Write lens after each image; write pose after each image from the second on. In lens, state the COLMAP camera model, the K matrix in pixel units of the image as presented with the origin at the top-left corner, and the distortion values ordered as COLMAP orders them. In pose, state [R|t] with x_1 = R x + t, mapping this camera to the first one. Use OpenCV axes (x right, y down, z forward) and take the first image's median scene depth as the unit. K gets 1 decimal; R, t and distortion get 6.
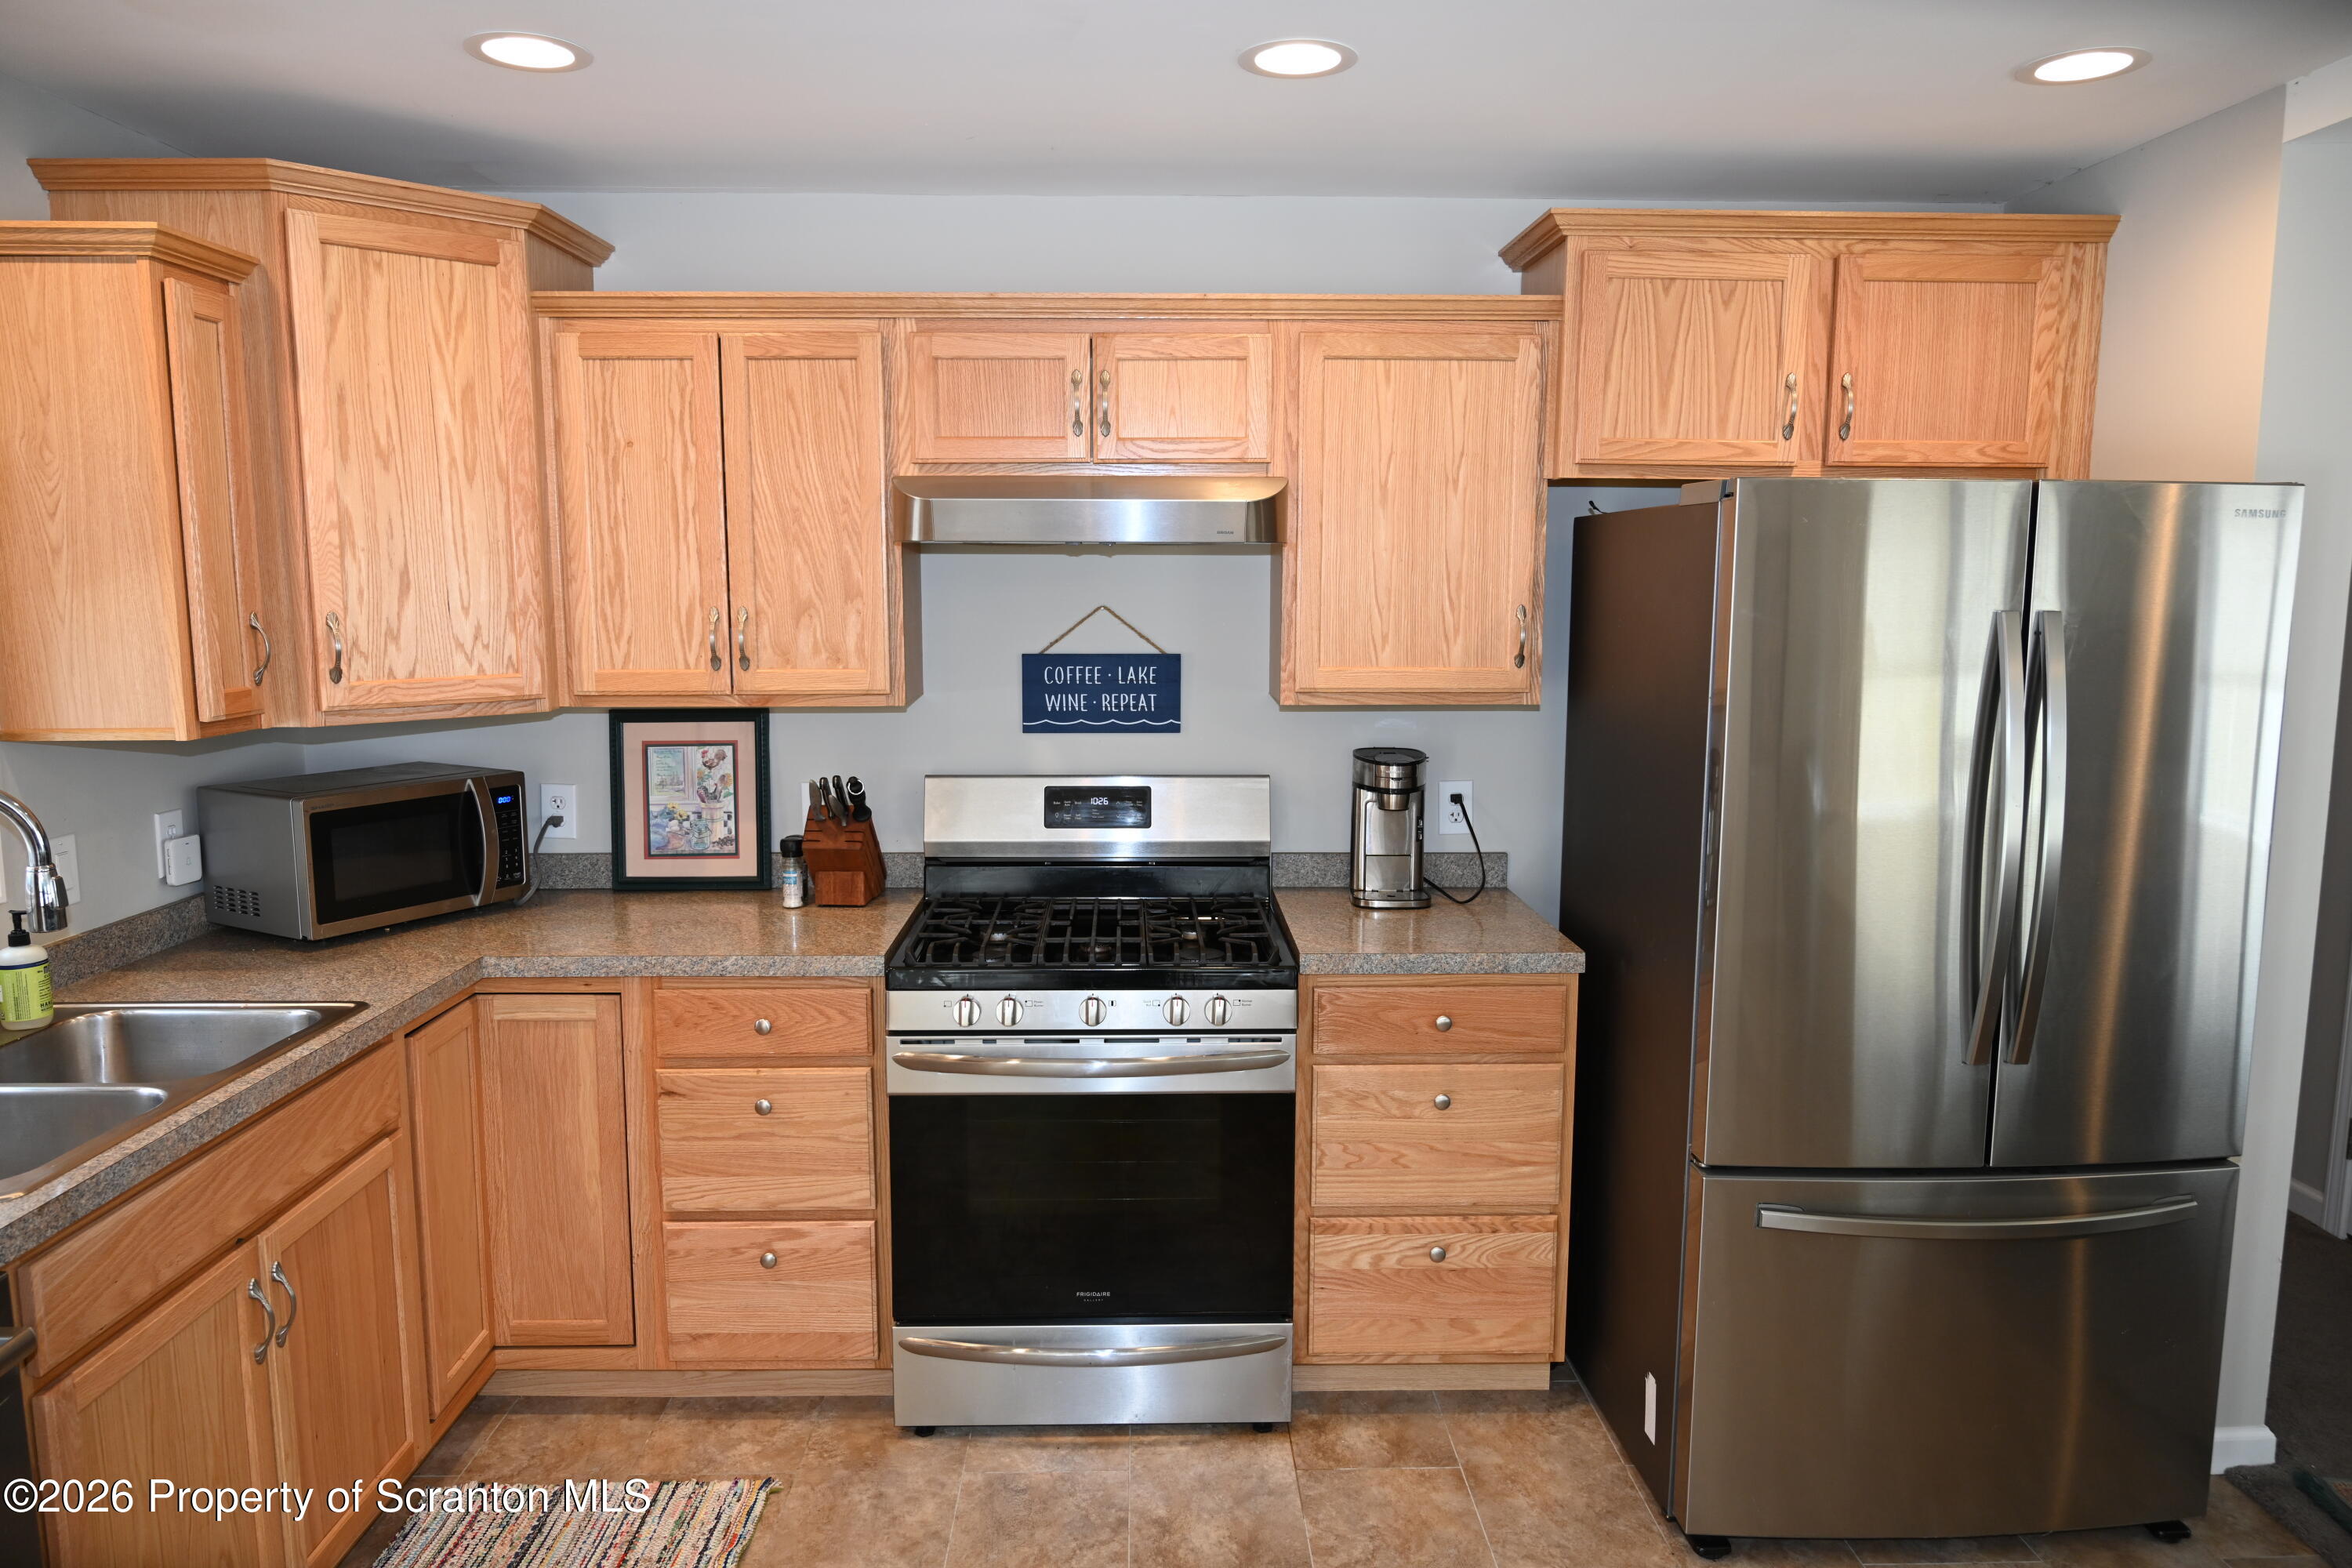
lens RADIAL K [[1558.5, 0, 1167.1], [0, 1558.5, 783.1], [0, 0, 1]] dist [-0.007012, -0.000845]
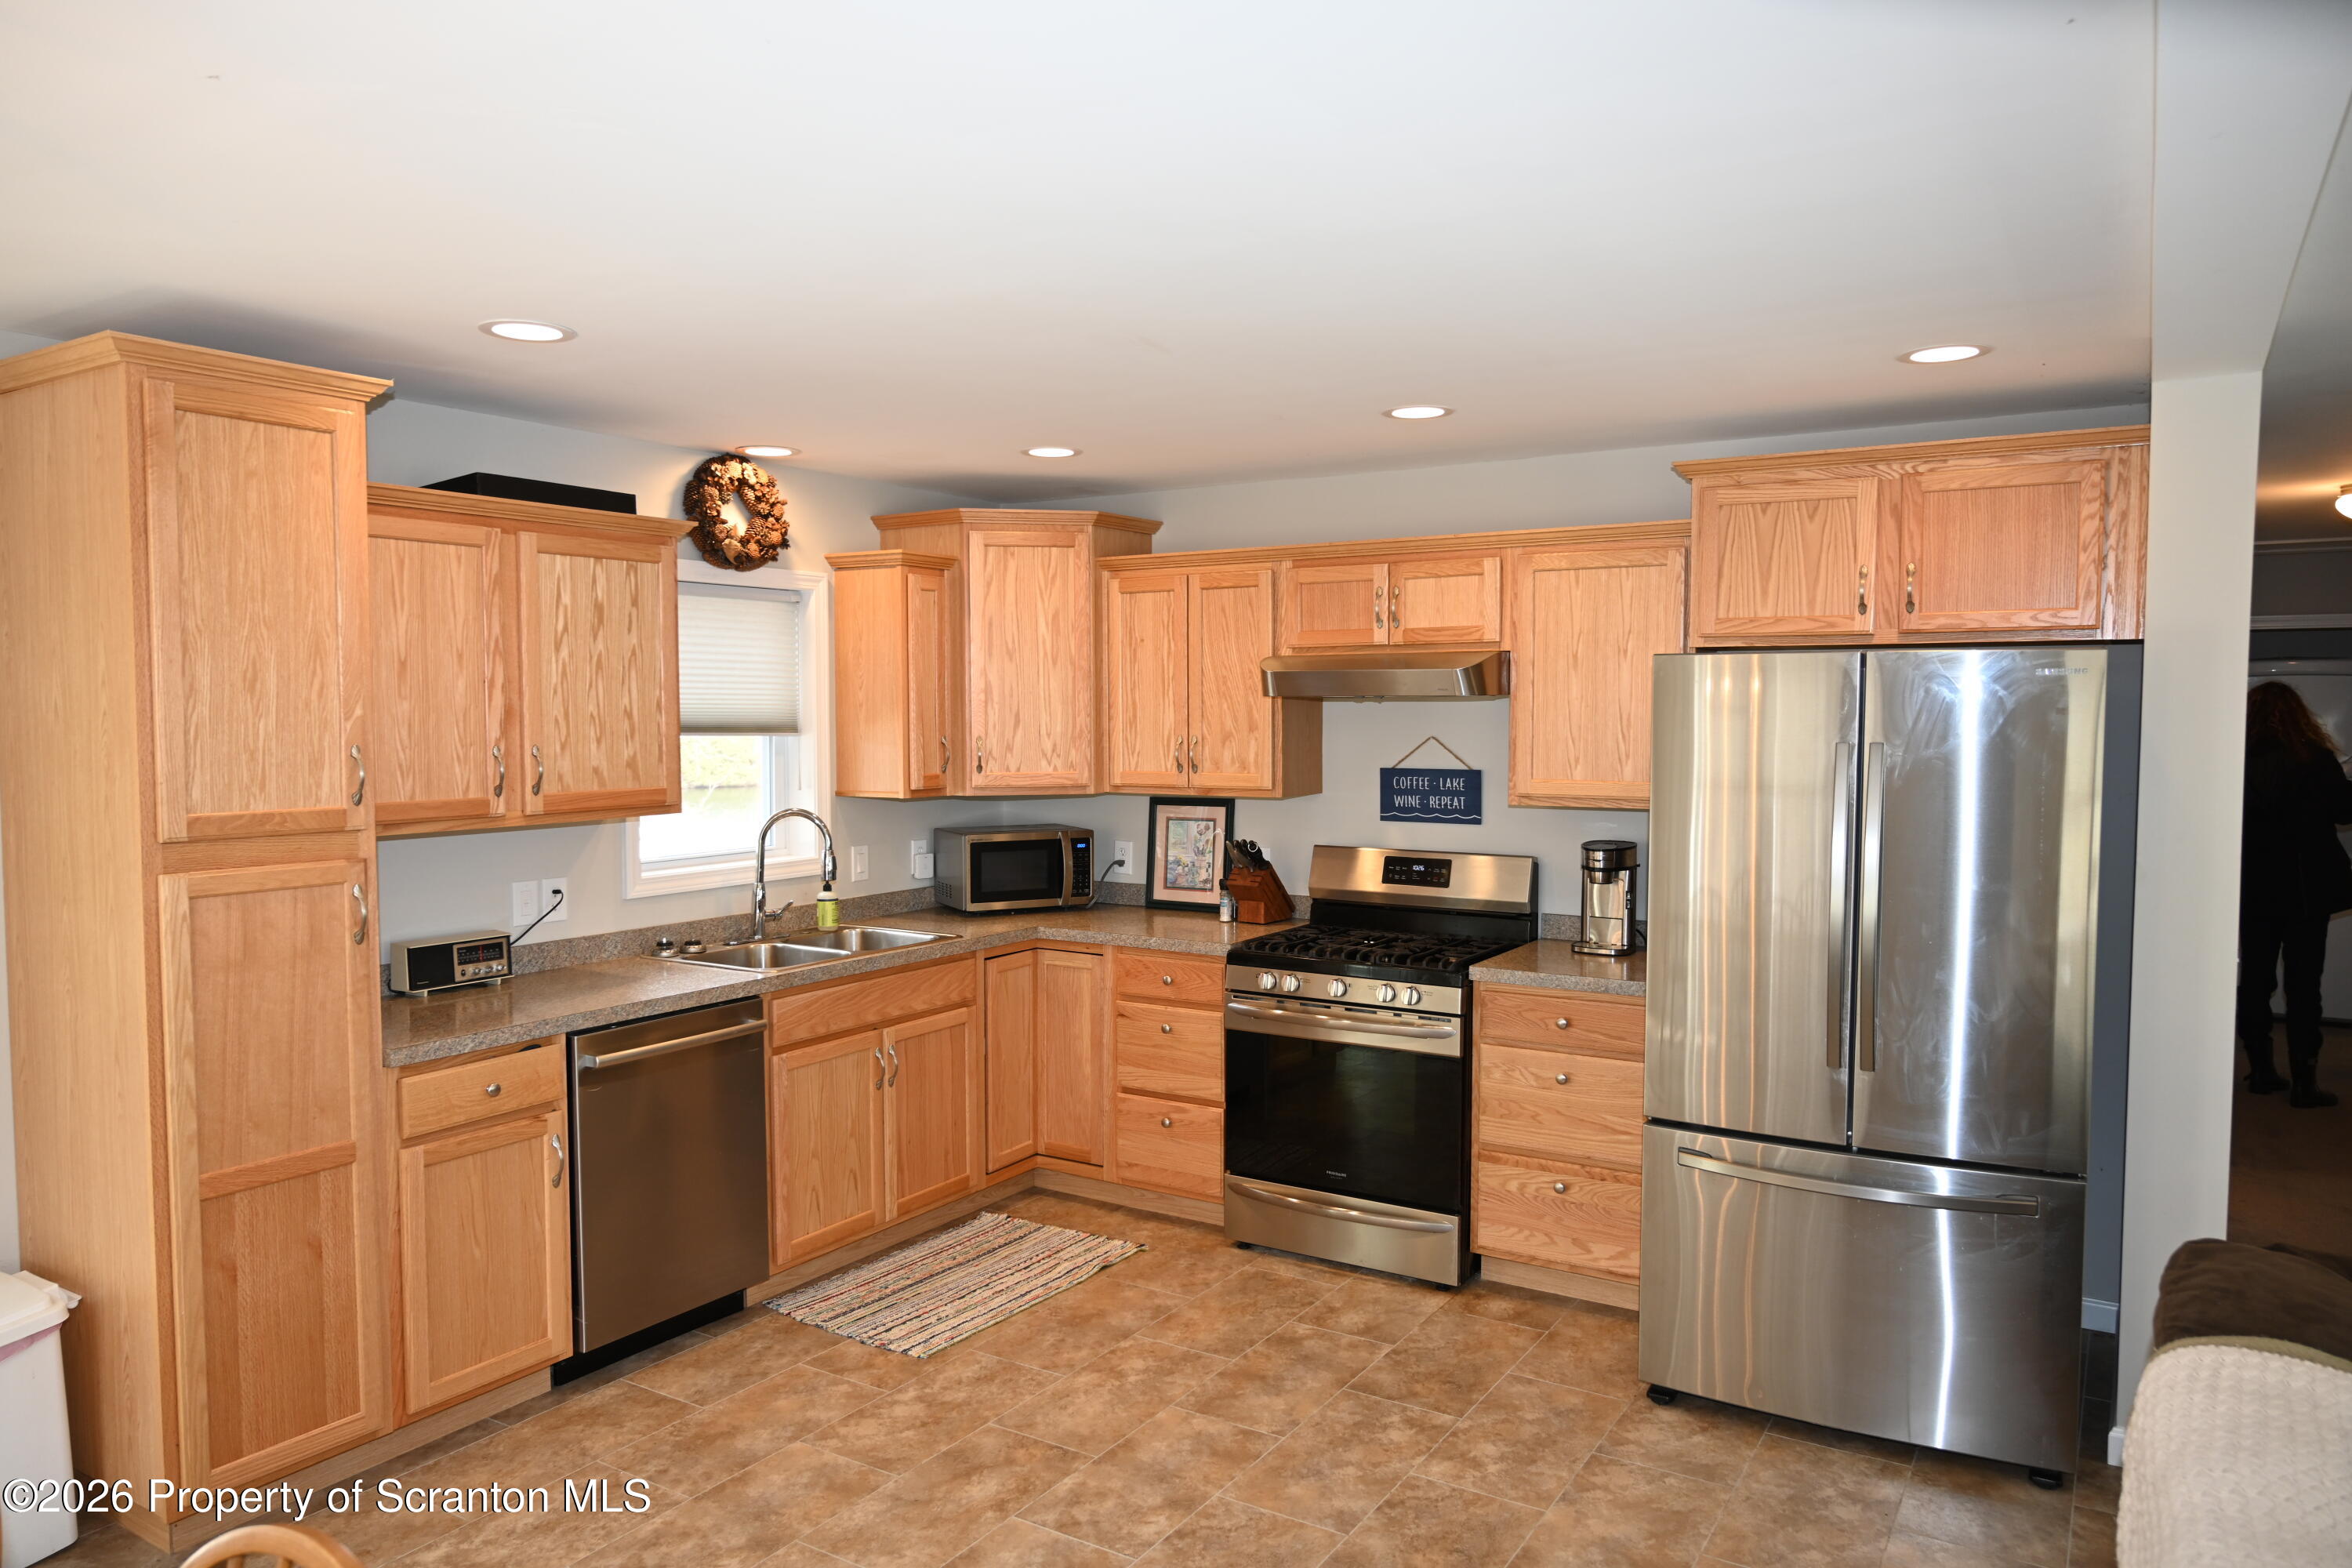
lens RADIAL K [[1558.5, 0, 1151.5], [0, 1558.5, 798.5], [0, 0, 1]] dist [-0.007012, -0.000845]
pose [[0.829916, 0.029516, -0.557106, 0.644610], [-0.070985, 0.996070, -0.052973, 0.048160], [0.553353, 0.083509, 0.828750, -0.419956]]
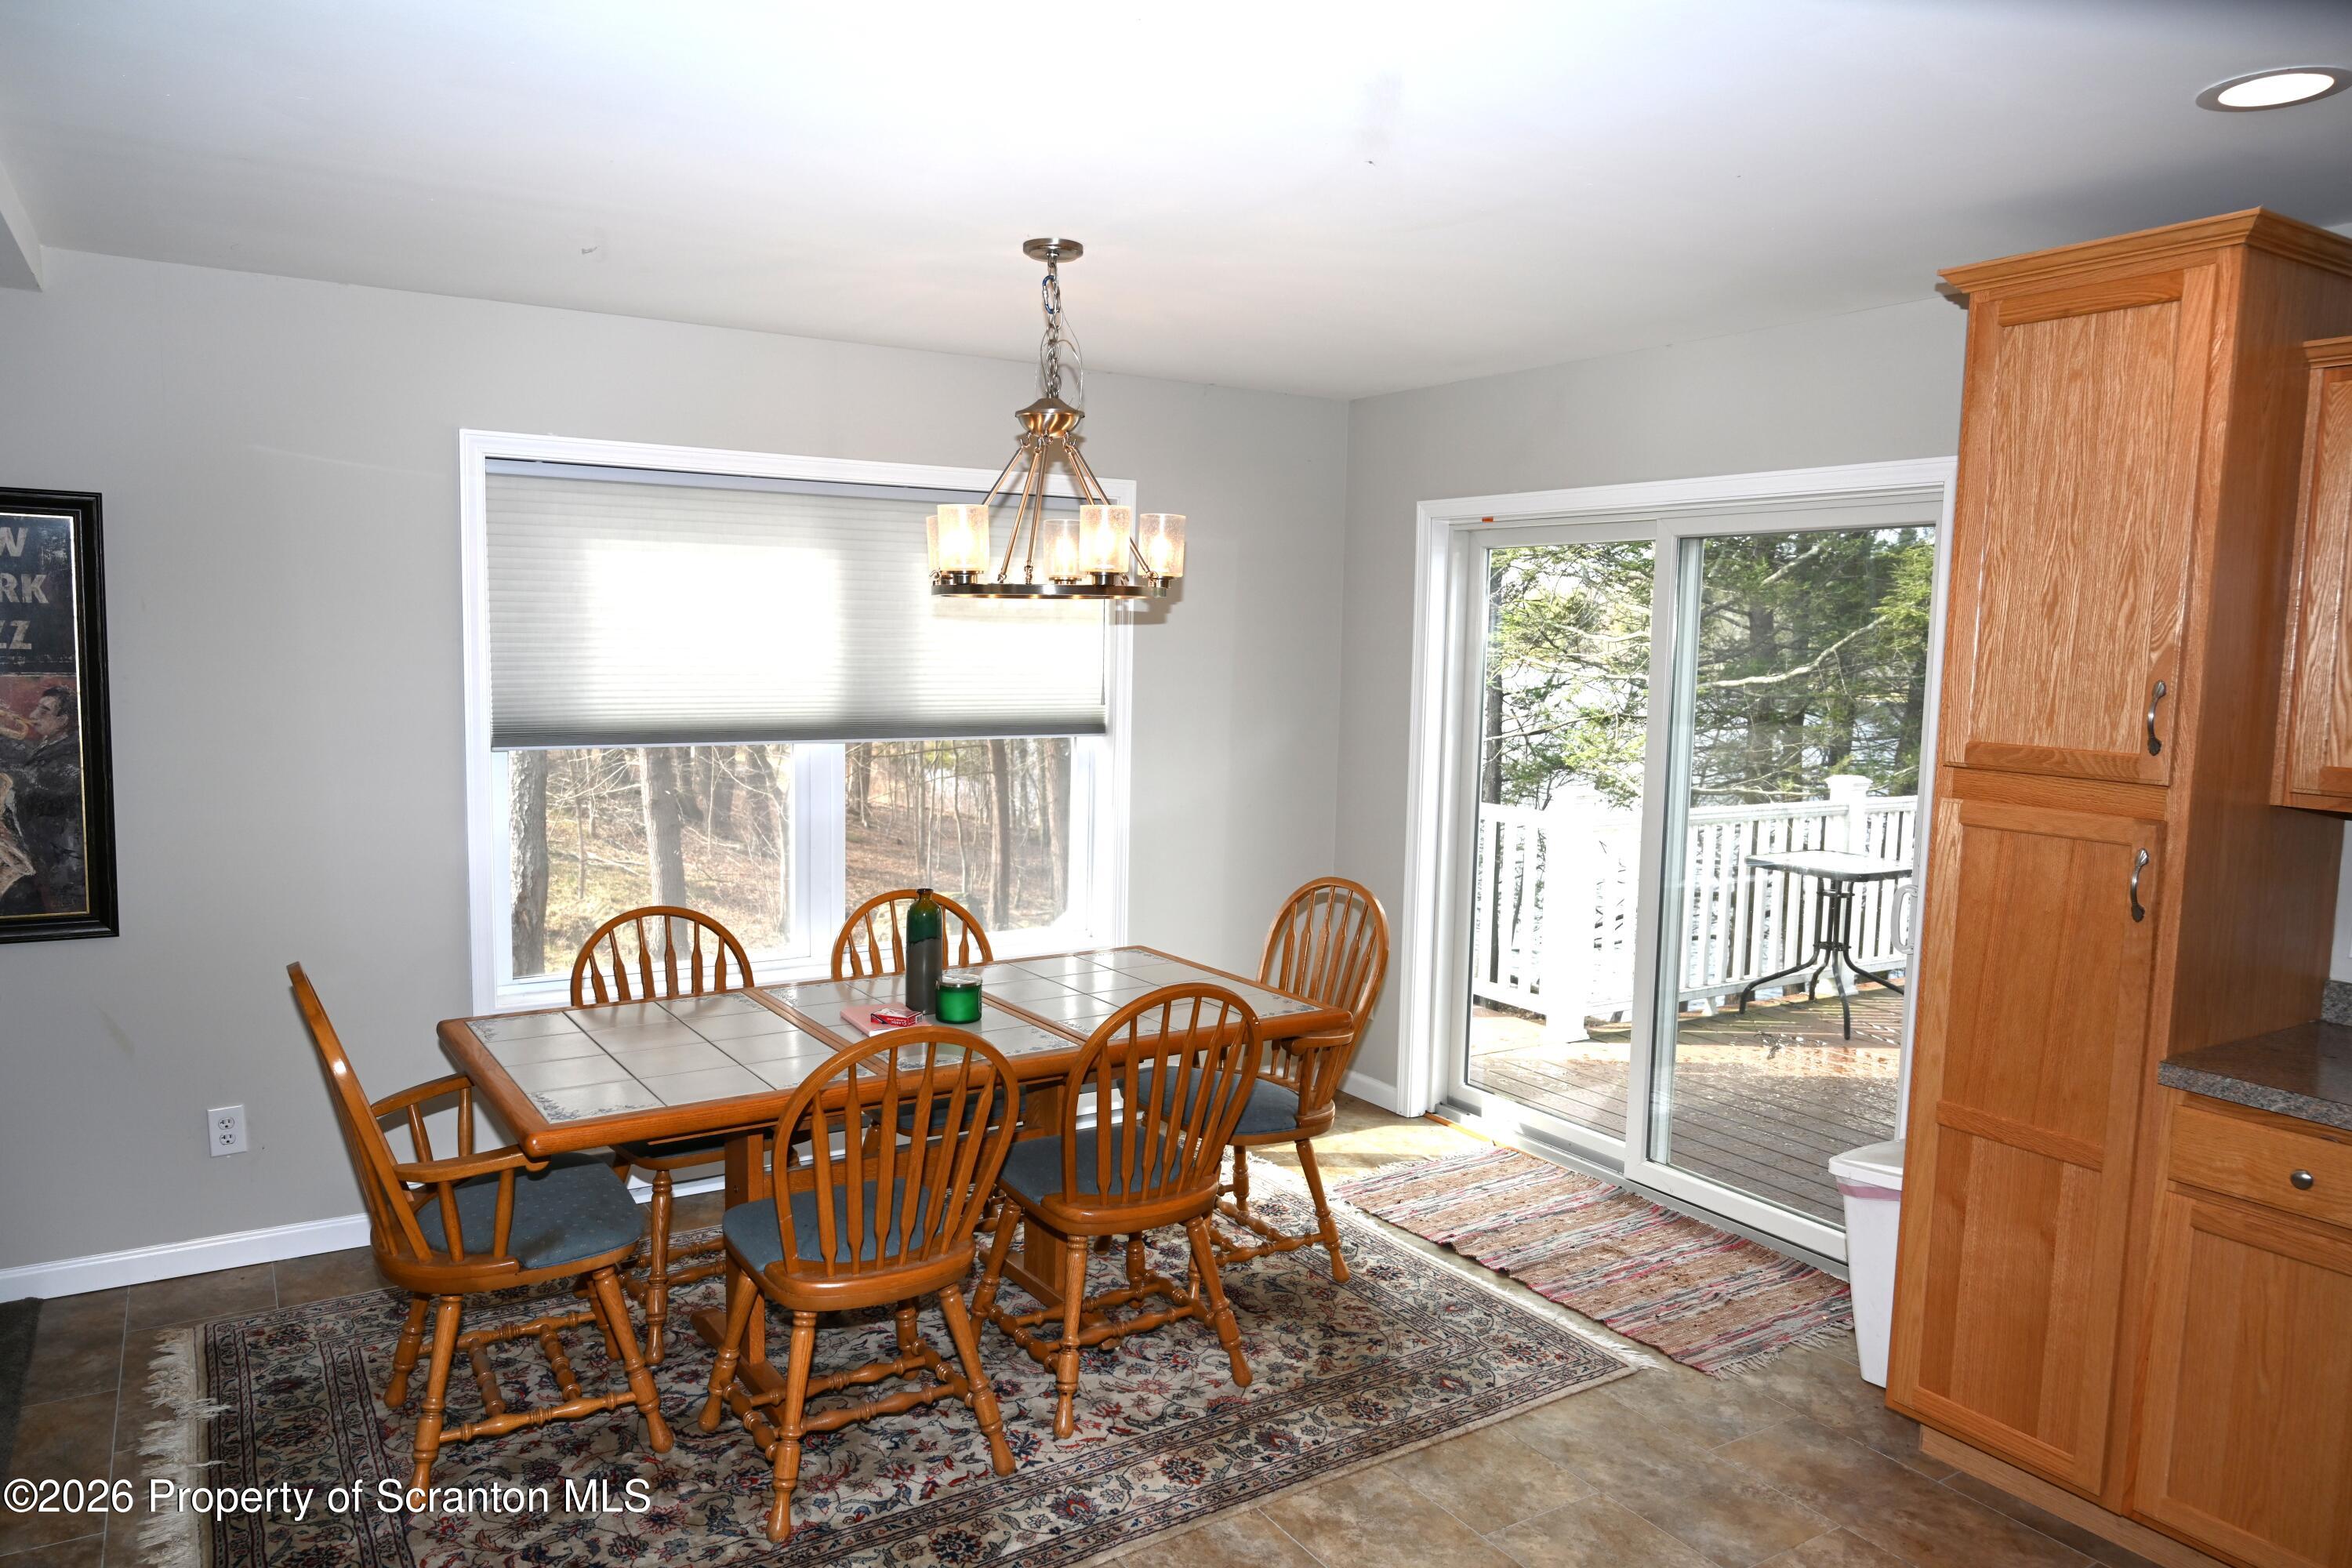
lens RADIAL K [[1558.5, 0, 1161.7], [0, 1558.5, 798.7], [0, 0, 1]] dist [-0.007012, -0.000845]
pose [[-0.859253, 0.037261, -0.510191, 0.527864], [-0.088848, 0.971315, 0.220574, -0.085767], [0.503775, 0.234859, -0.831295, 0.623920]]
